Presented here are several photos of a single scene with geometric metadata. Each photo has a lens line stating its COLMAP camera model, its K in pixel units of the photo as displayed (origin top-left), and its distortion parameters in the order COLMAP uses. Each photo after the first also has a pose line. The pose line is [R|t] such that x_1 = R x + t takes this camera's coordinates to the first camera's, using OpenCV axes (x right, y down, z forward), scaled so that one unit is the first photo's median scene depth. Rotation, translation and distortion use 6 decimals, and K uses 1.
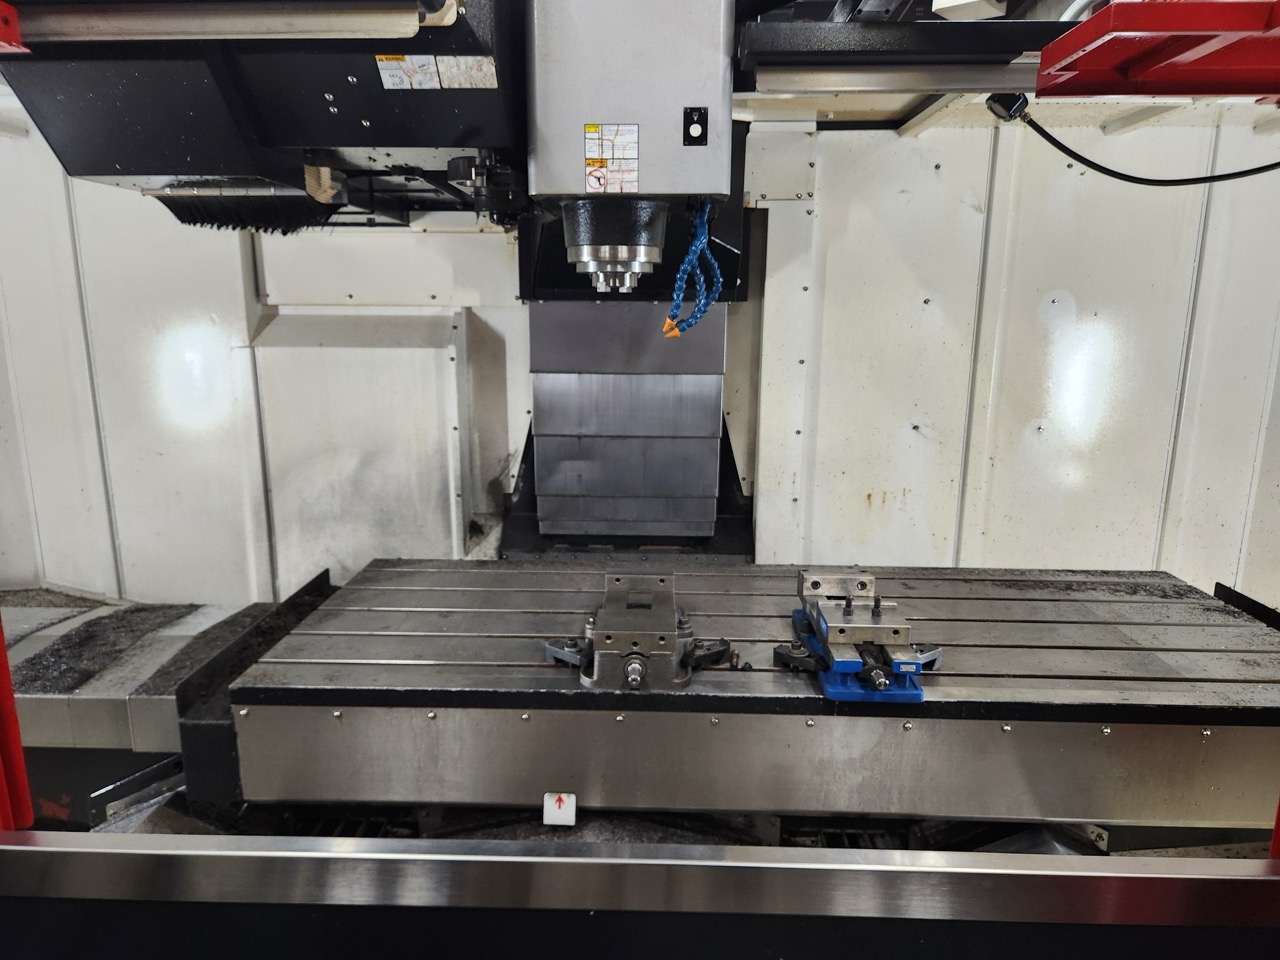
lens RADIAL K [[867.9, 0, 633.1], [0, 867.9, 497.7], [0, 0, 1]] dist [0.062429, -0.061622]
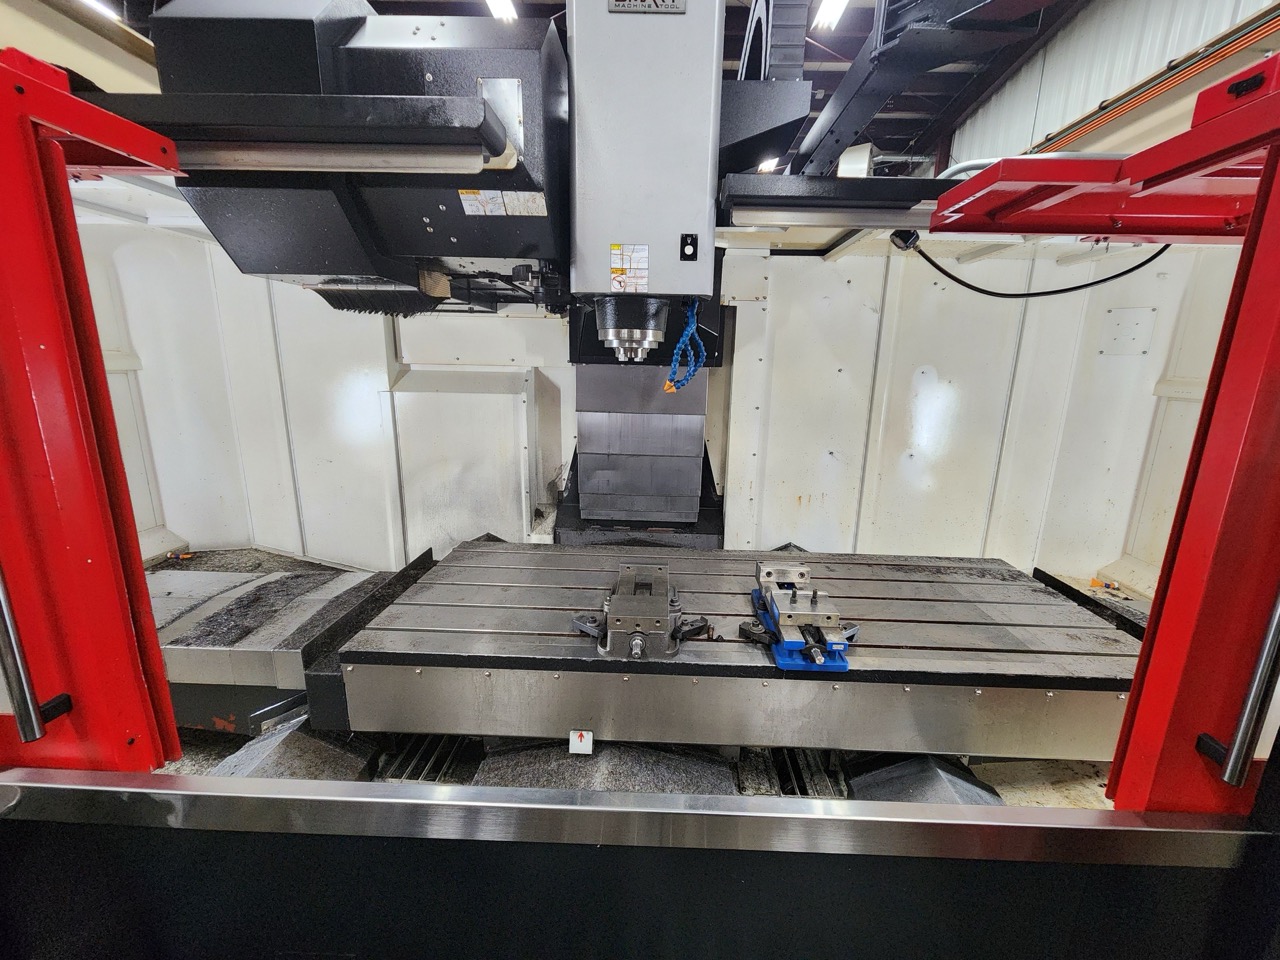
lens RADIAL K [[524.6, 0, 655.6], [0, 524.6, 481.2], [0, 0, 1]] dist [0.003731, -0.002226]
pose [[0.999750, 0.017280, 0.014205, 0.010145], [-0.017359, 0.999835, 0.005425, -0.042527], [-0.014109, -0.005671, 0.999884, 0.129047]]
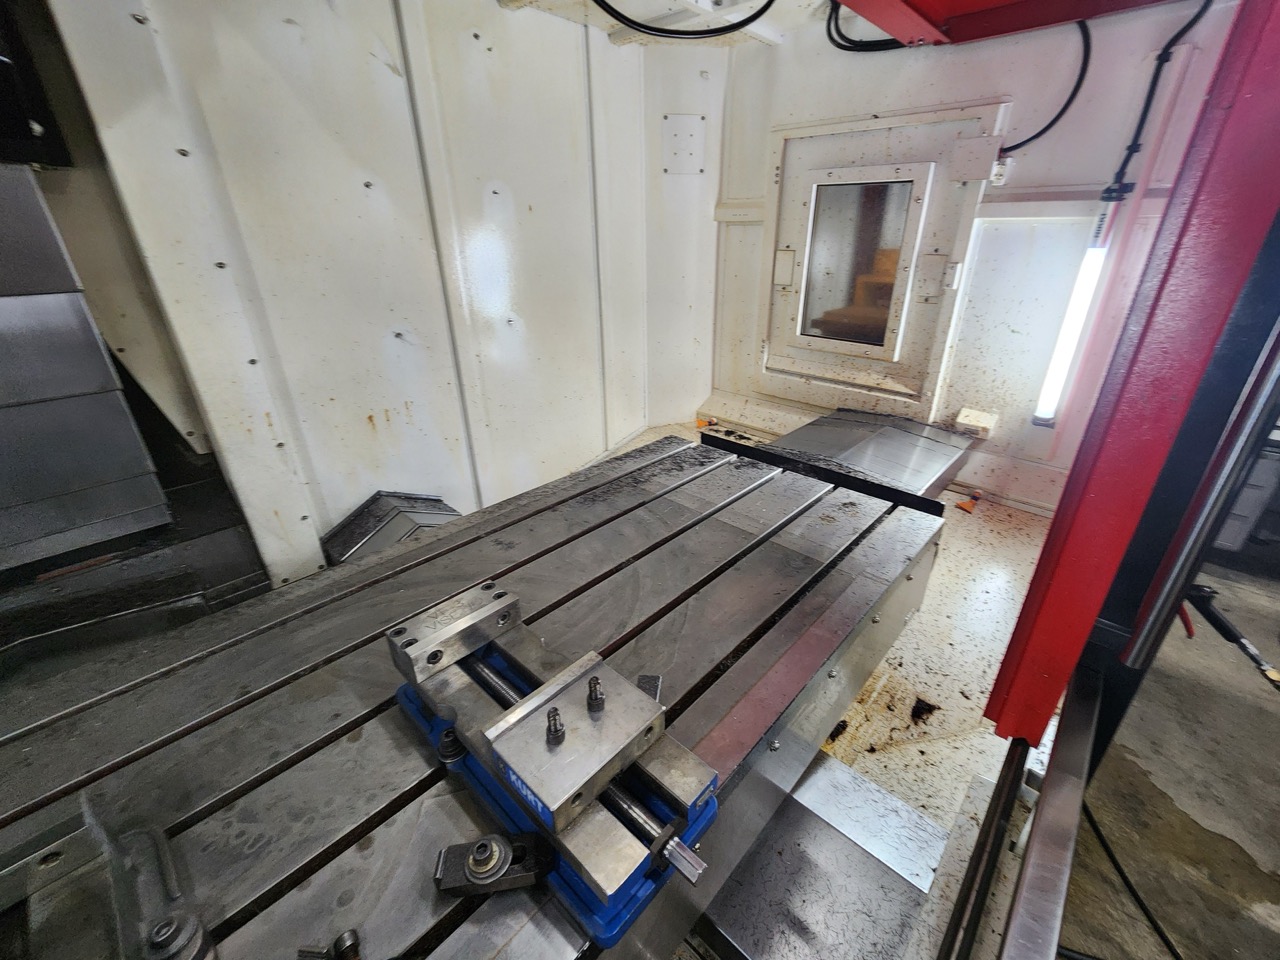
lens RADIAL K [[524.6, 0, 663.3], [0, 524.6, 481.7], [0, 0, 1]] dist [0.003731, -0.002226]
pose [[0.640392, -0.332658, 0.692270, 0.087002], [0.166852, 0.940066, 0.297384, -0.071712], [-0.749706, -0.074935, 0.657515, 0.551103]]
